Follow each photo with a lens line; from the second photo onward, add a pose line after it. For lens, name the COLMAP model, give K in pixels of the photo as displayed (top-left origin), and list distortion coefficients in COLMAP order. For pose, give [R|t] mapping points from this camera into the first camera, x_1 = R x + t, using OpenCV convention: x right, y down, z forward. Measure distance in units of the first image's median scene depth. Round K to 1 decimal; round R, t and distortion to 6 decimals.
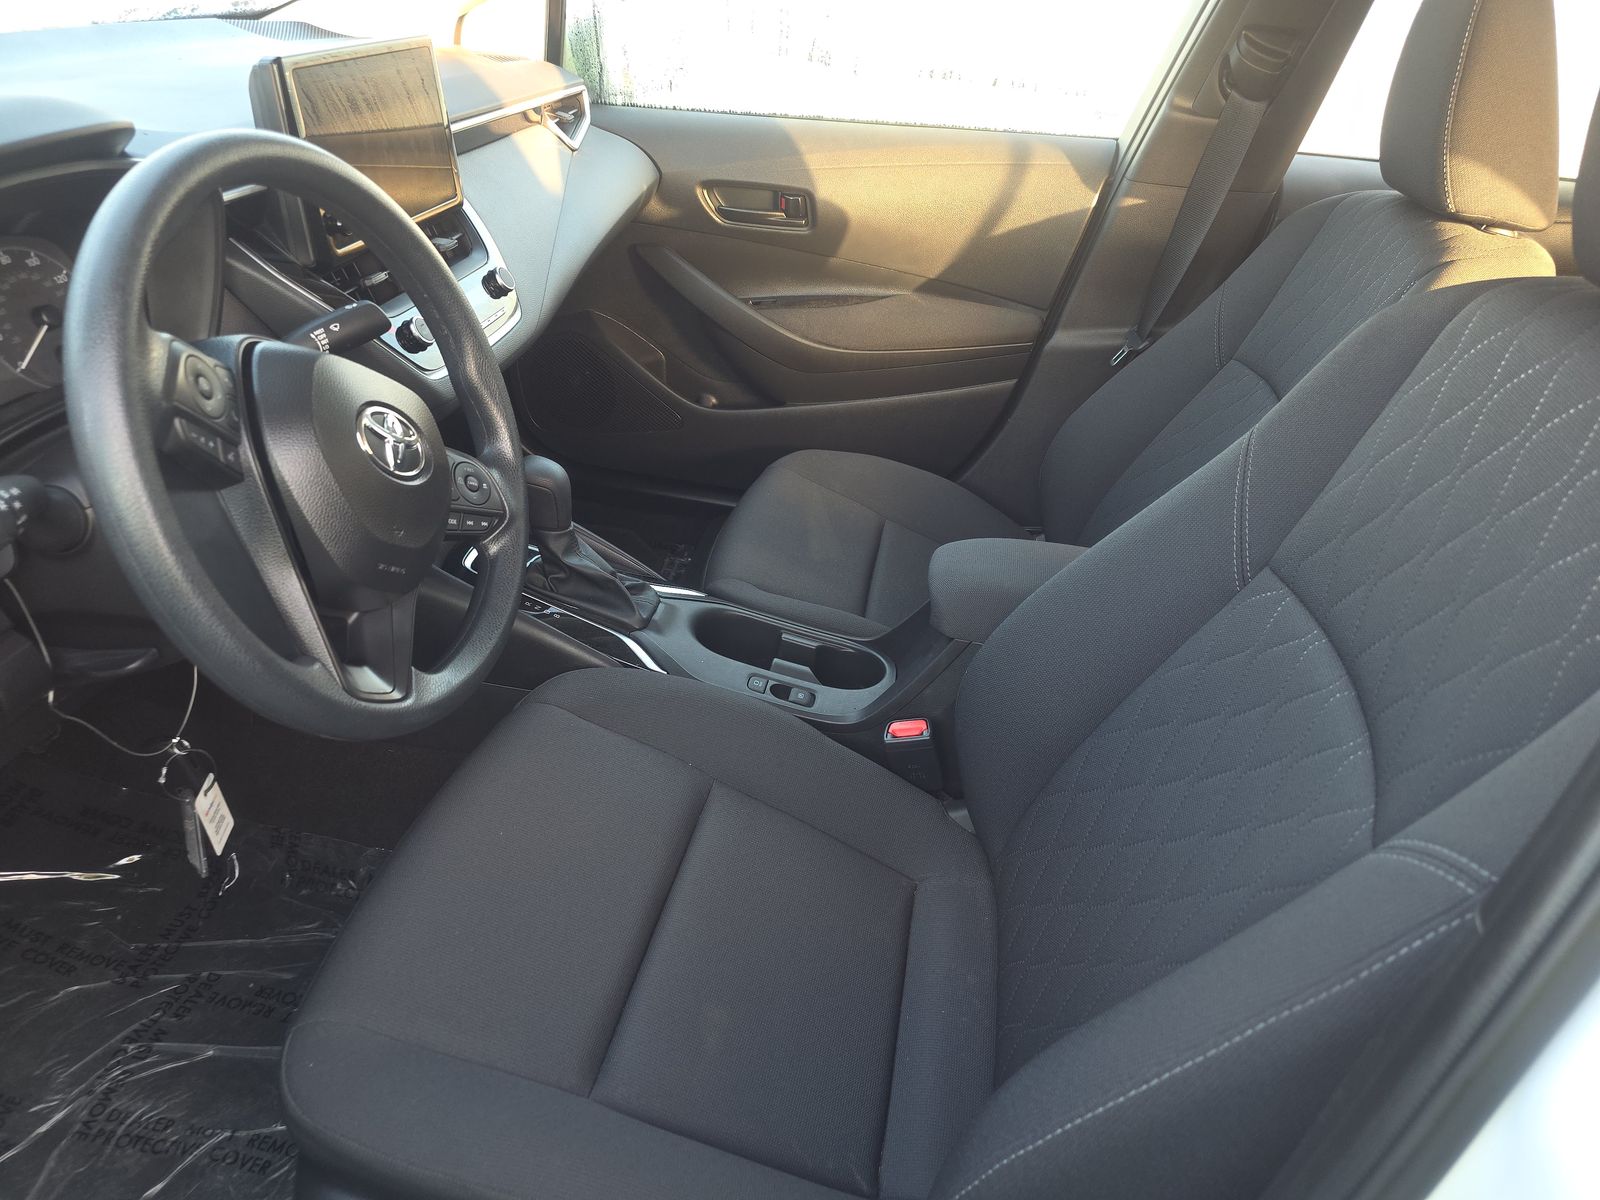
lens RADIAL K [[1173.5, 0, 795.9], [0, 1173.5, 652.3], [0, 0, 1]] dist [0.051976, -0.058721]
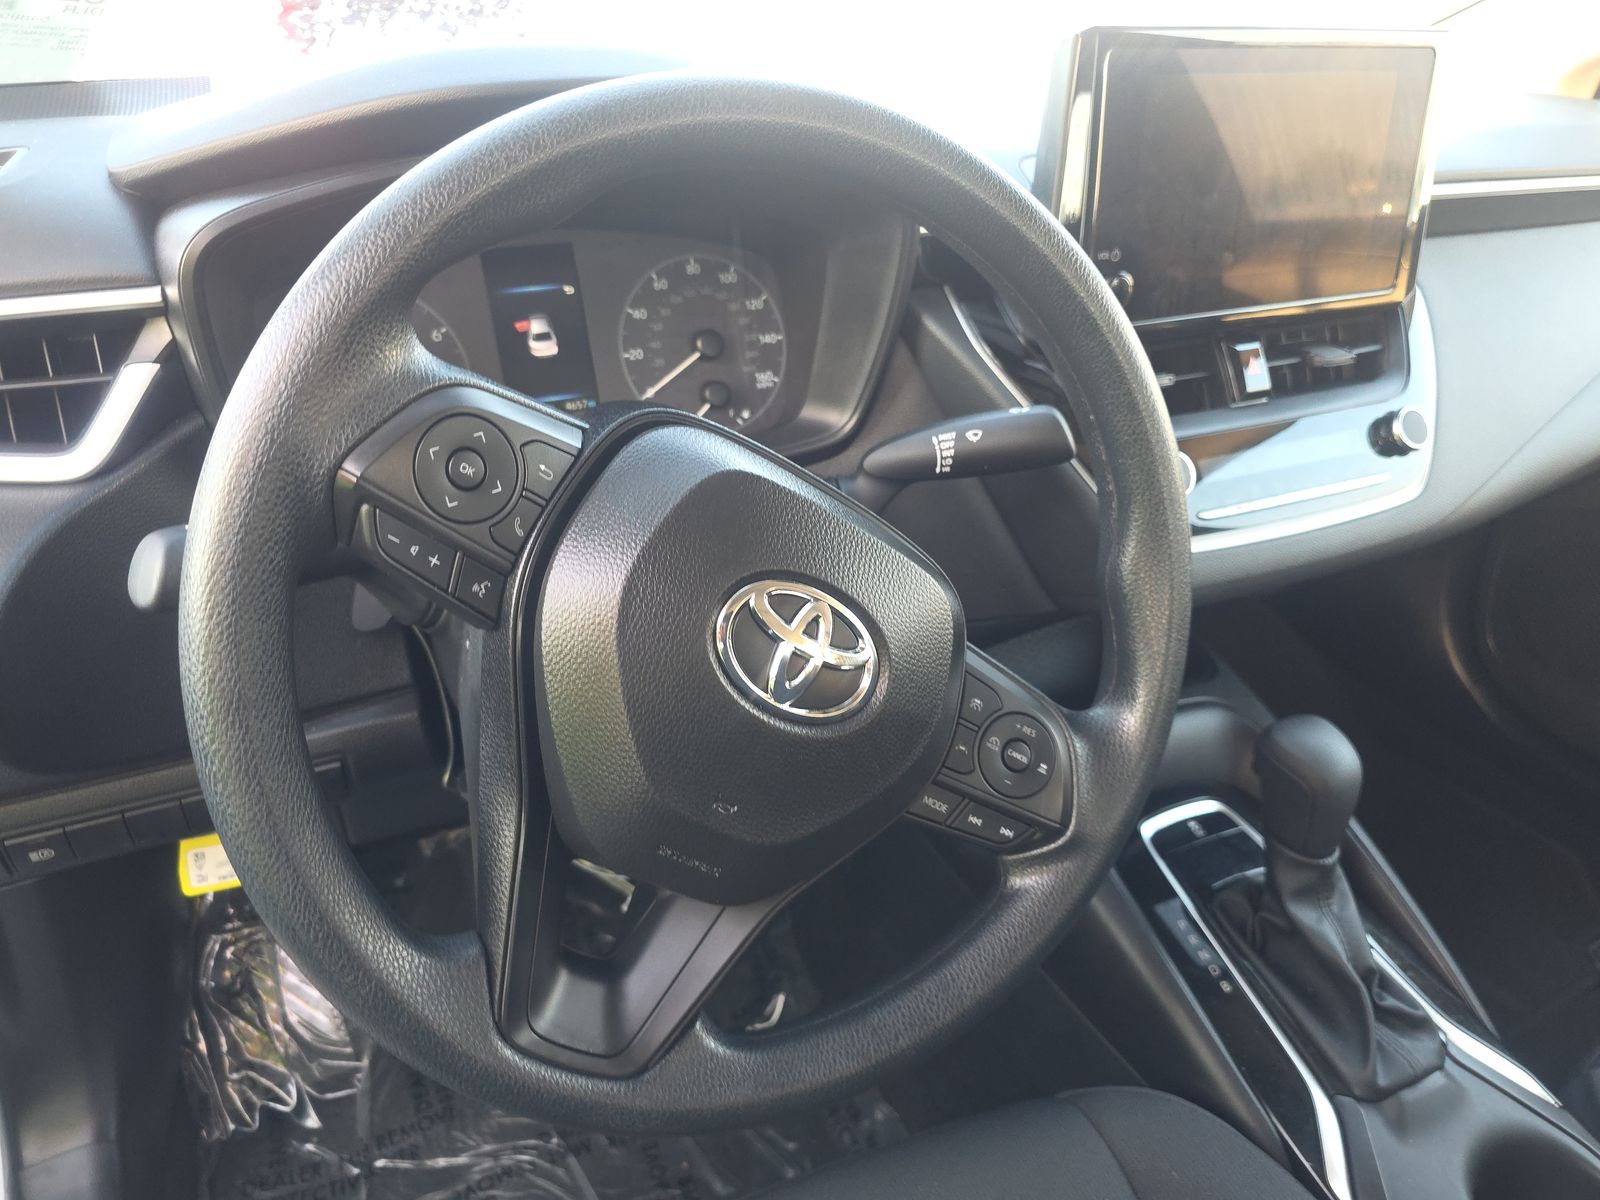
lens RADIAL K [[1084.4, 0, 800.0], [0, 1084.4, 600.0], [0, 0, 1]] dist [0.048204, -0.049579]
pose [[0.578326, 0.337589, -0.742679, 0.012757], [-0.414921, 0.905541, 0.088519, -0.209795], [0.702410, 0.256960, 0.663771, 0.580282]]
